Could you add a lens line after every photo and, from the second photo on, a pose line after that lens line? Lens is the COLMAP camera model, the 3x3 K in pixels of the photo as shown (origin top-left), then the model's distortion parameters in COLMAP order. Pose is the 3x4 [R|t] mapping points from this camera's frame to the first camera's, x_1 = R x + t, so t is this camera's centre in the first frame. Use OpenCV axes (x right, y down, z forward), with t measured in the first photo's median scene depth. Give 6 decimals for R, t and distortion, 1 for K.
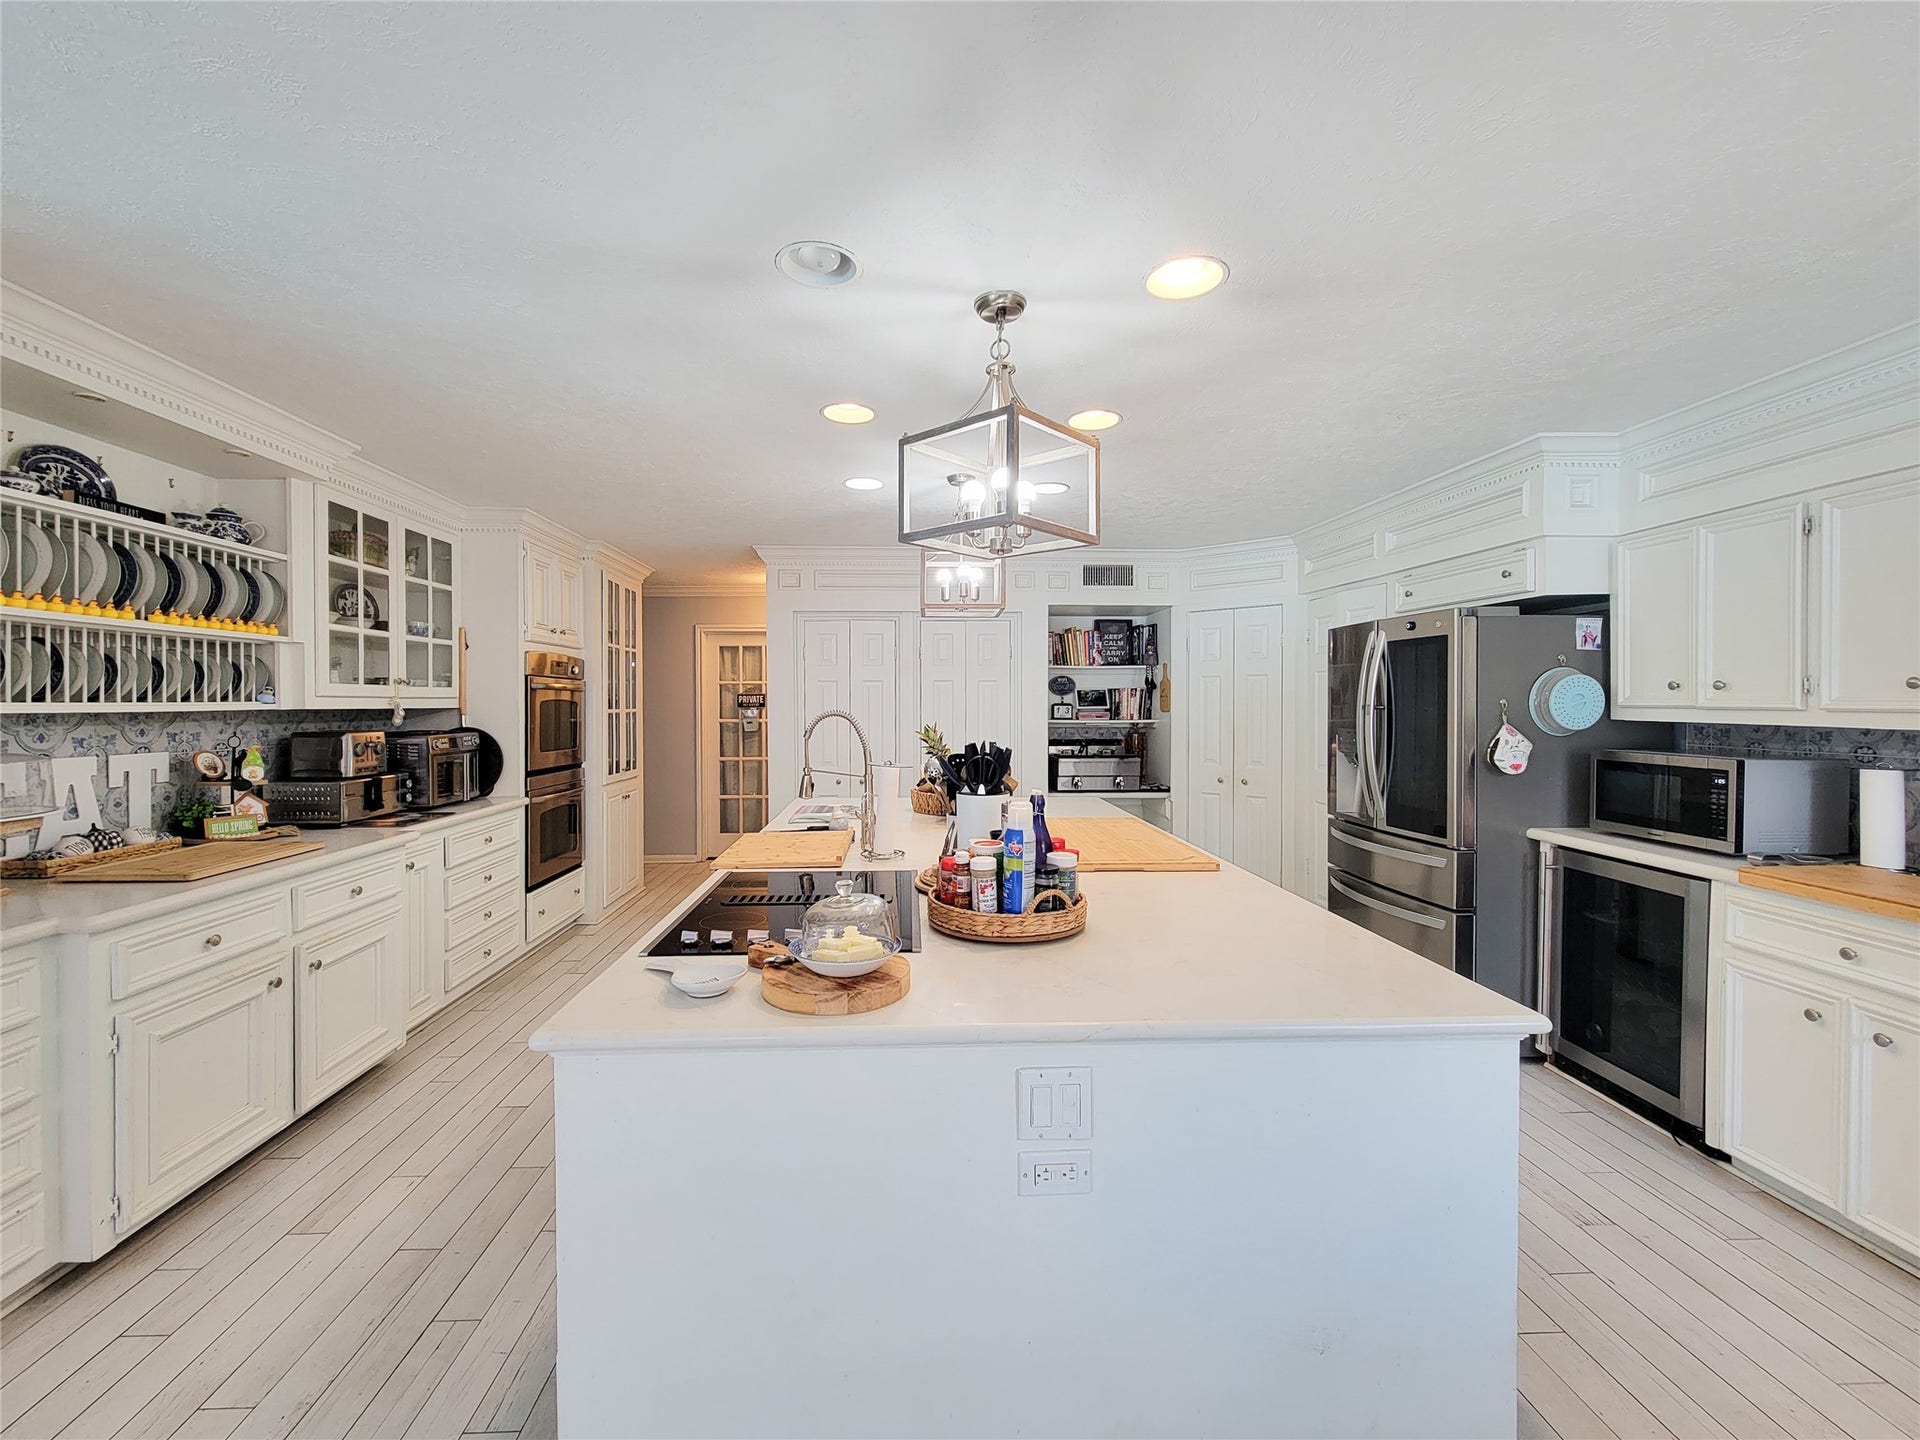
lens RADIAL K [[780.2, 0, 930.2], [0, 780.2, 710.8], [0, 0, 1]] dist [-0.005535, -0.000944]
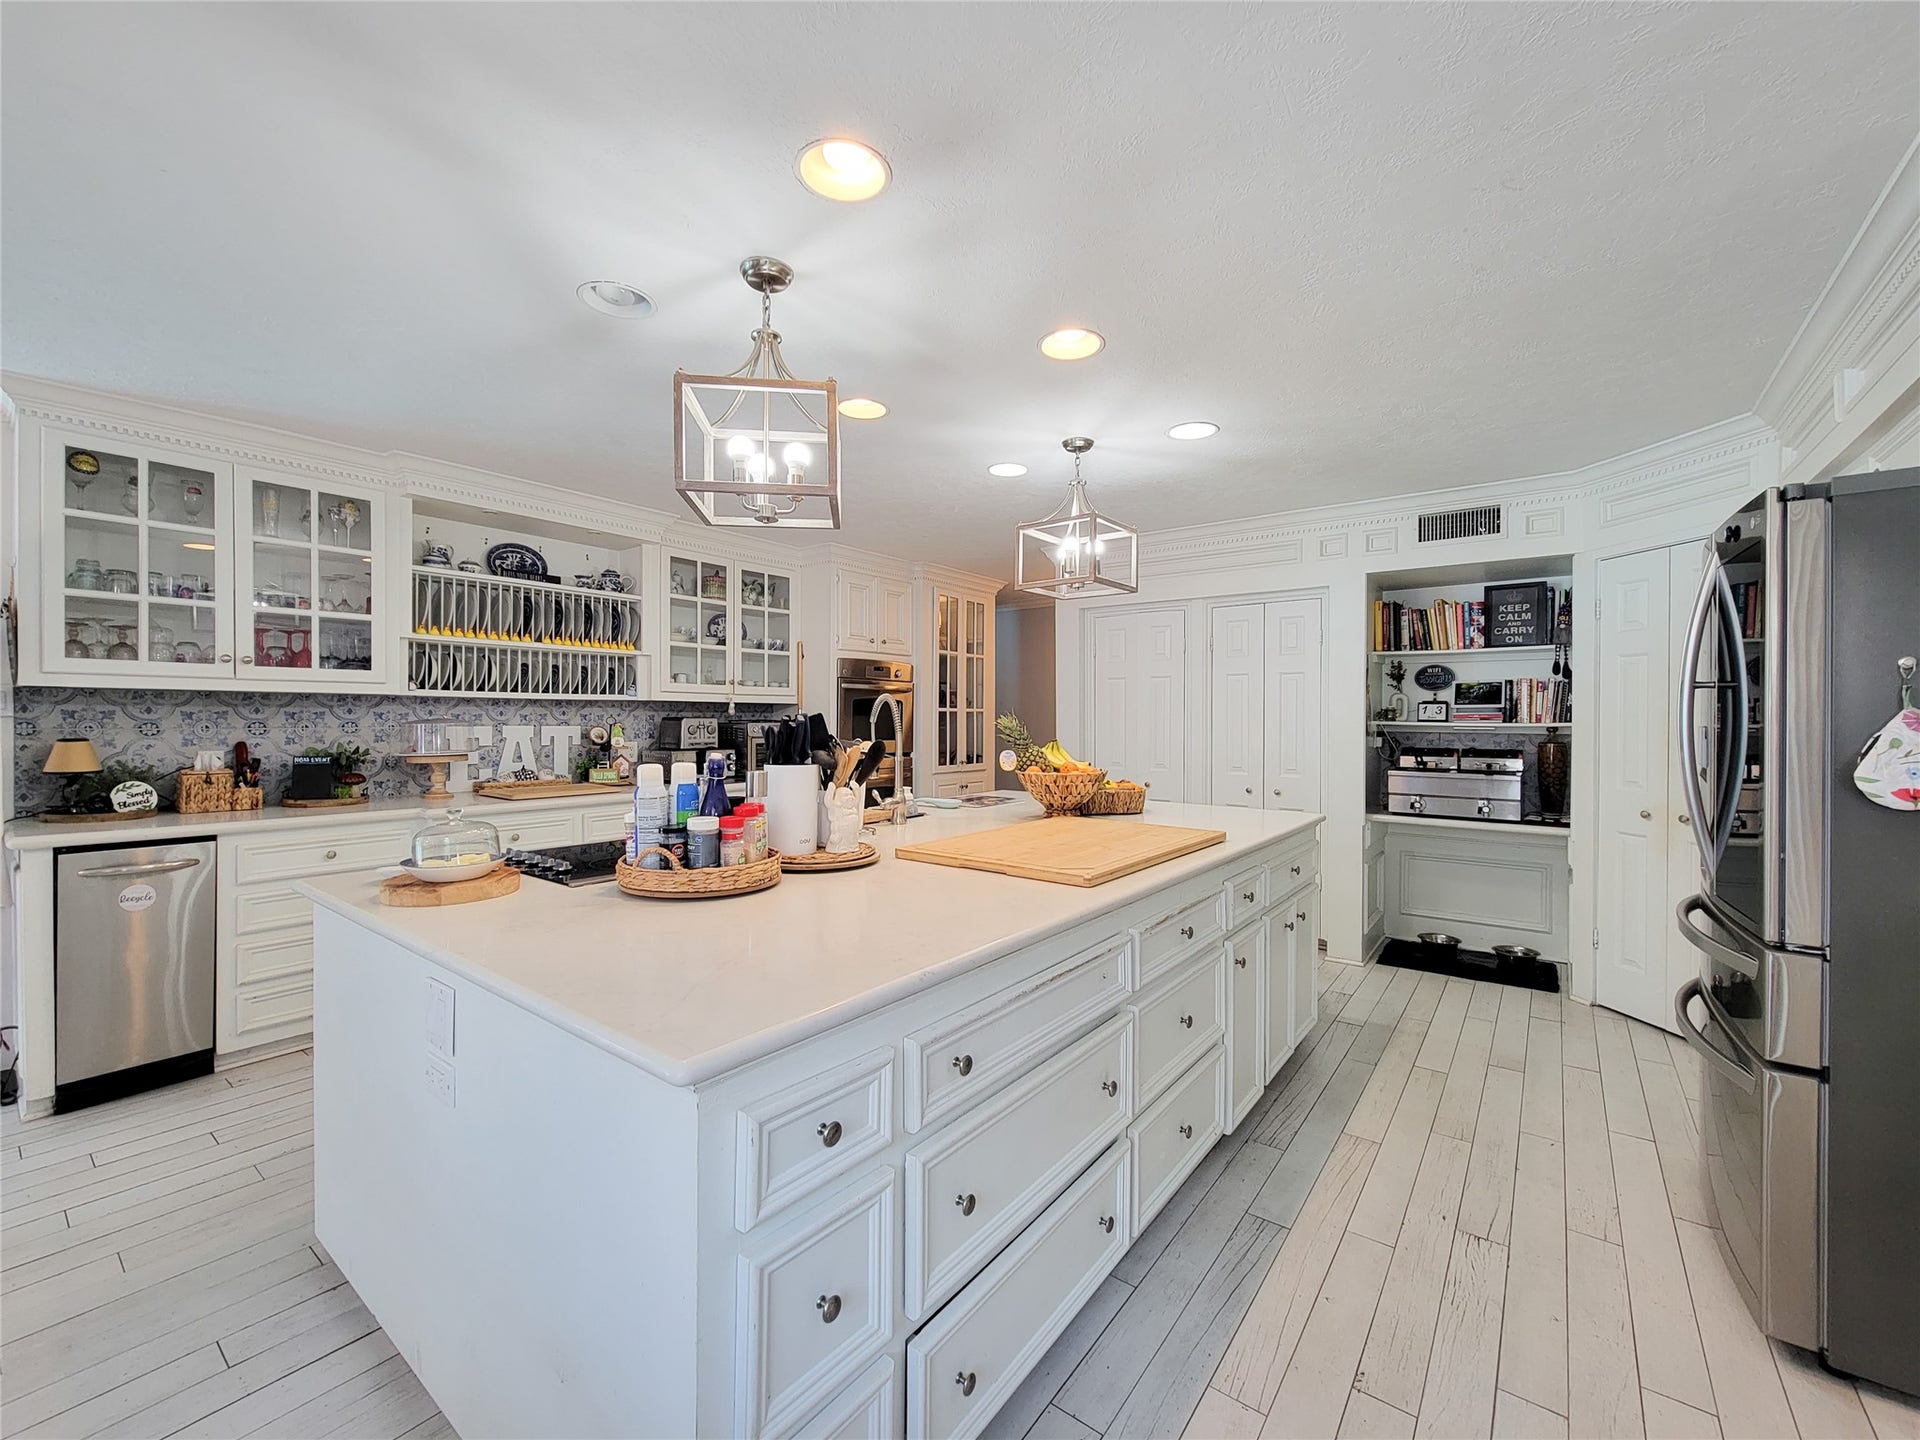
lens RADIAL K [[780.2, 0, 968.8], [0, 780.2, 713.7], [0, 0, 1]] dist [-0.005535, -0.000944]
pose [[0.769845, 0.001908, -0.638228, 0.559893], [-0.012052, 0.999861, -0.011549, 0.031381], [0.638117, 0.016583, 0.769761, 0.236852]]
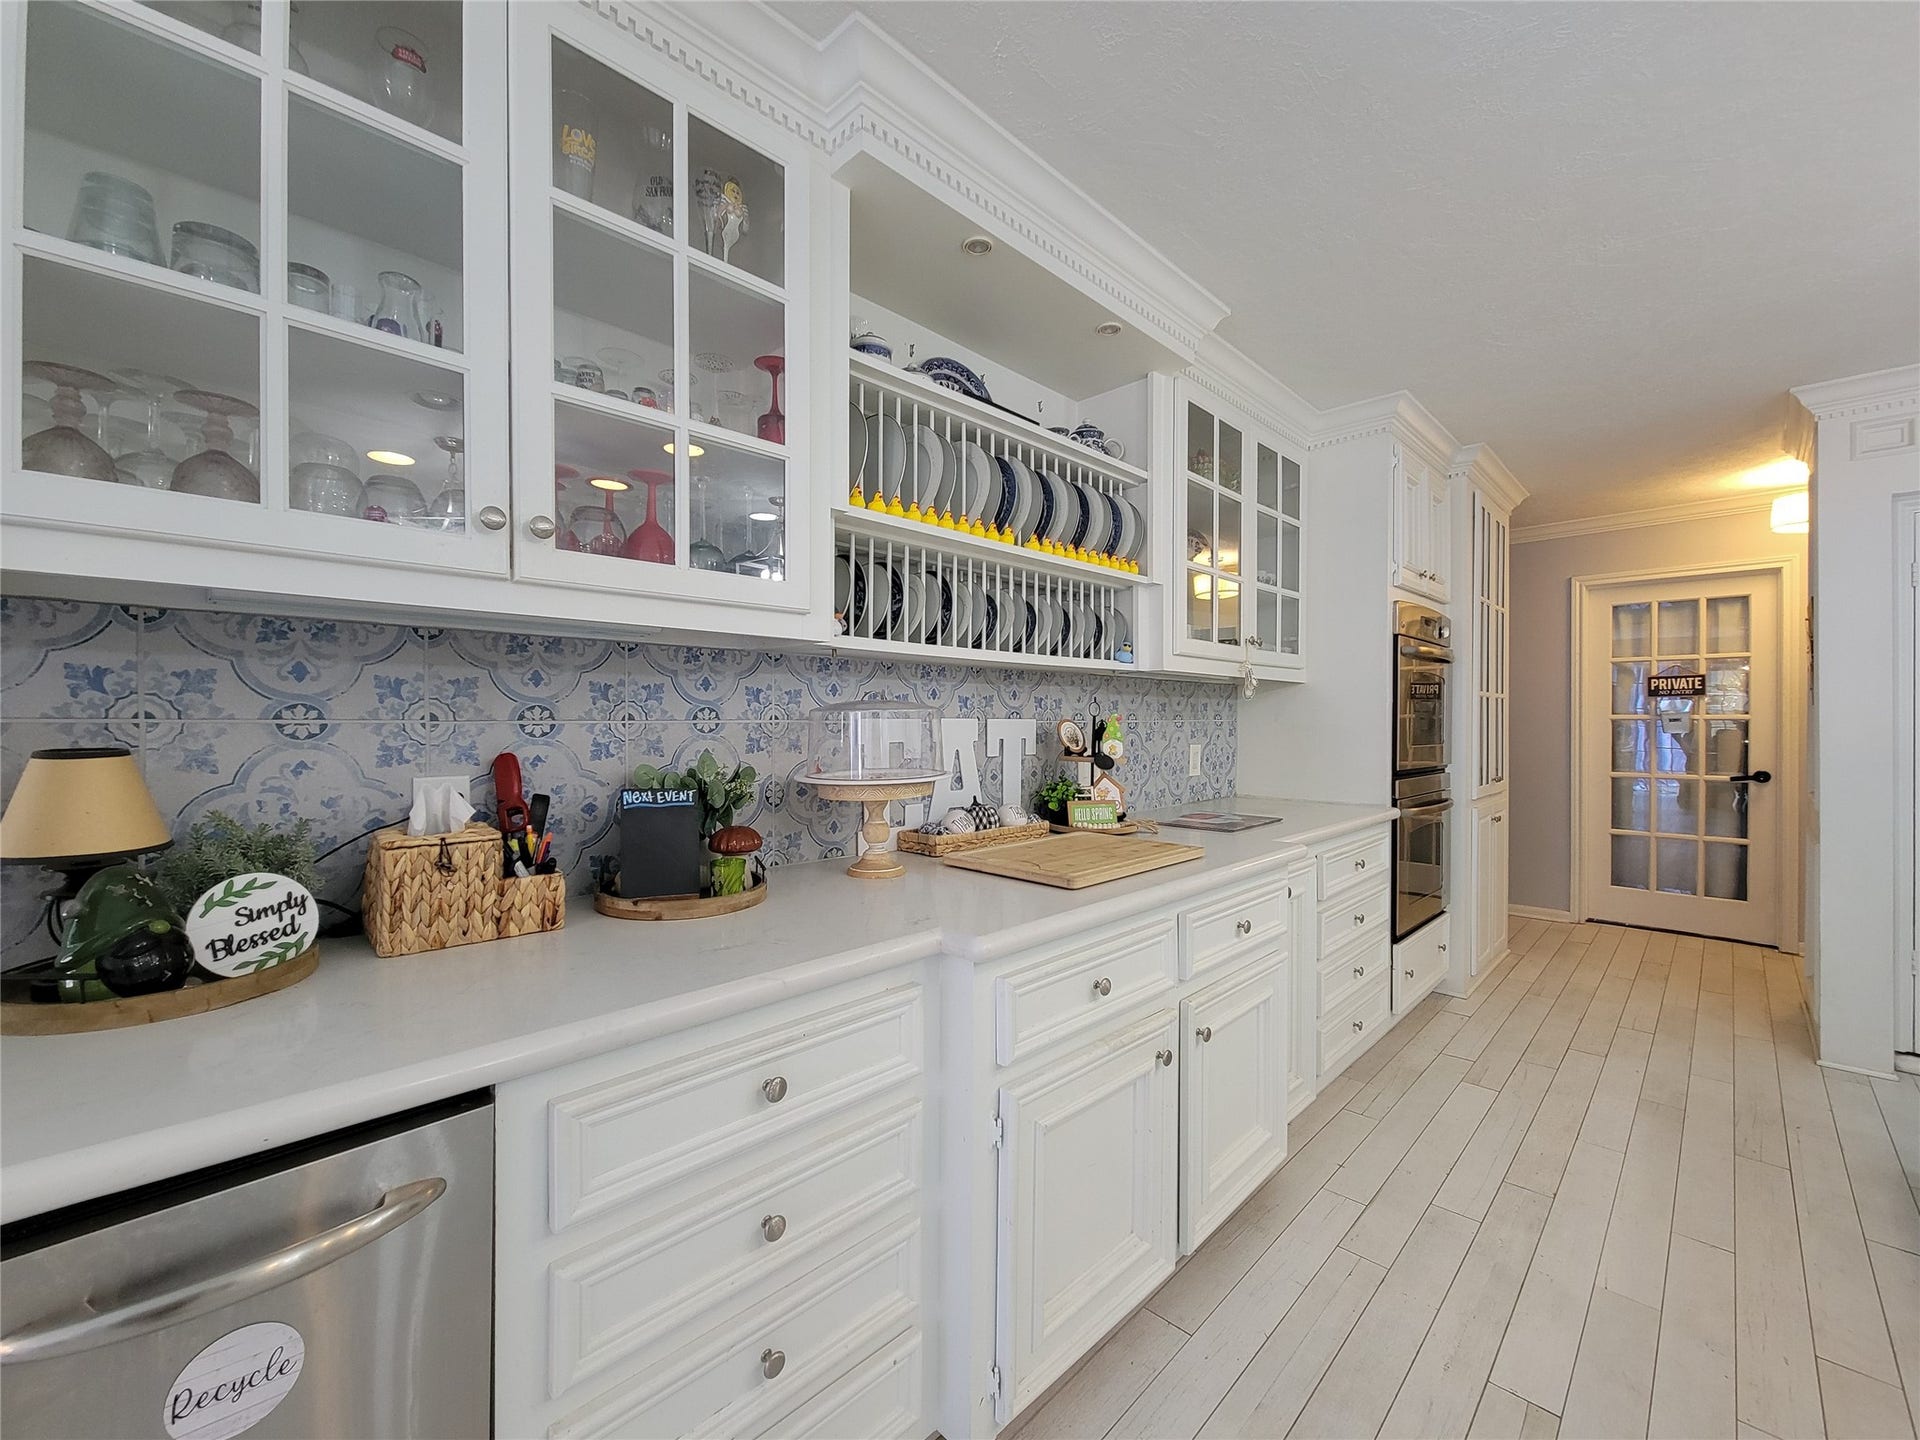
lens RADIAL K [[780.2, 0, 961.9], [0, 780.2, 715.6], [0, 0, 1]] dist [-0.005535, -0.000944]
pose [[0.673632, -0.001184, -0.739066, -0.344985], [-0.008494, 0.999920, -0.009343, 0.049367], [0.739018, 0.012571, 0.673569, 0.310490]]
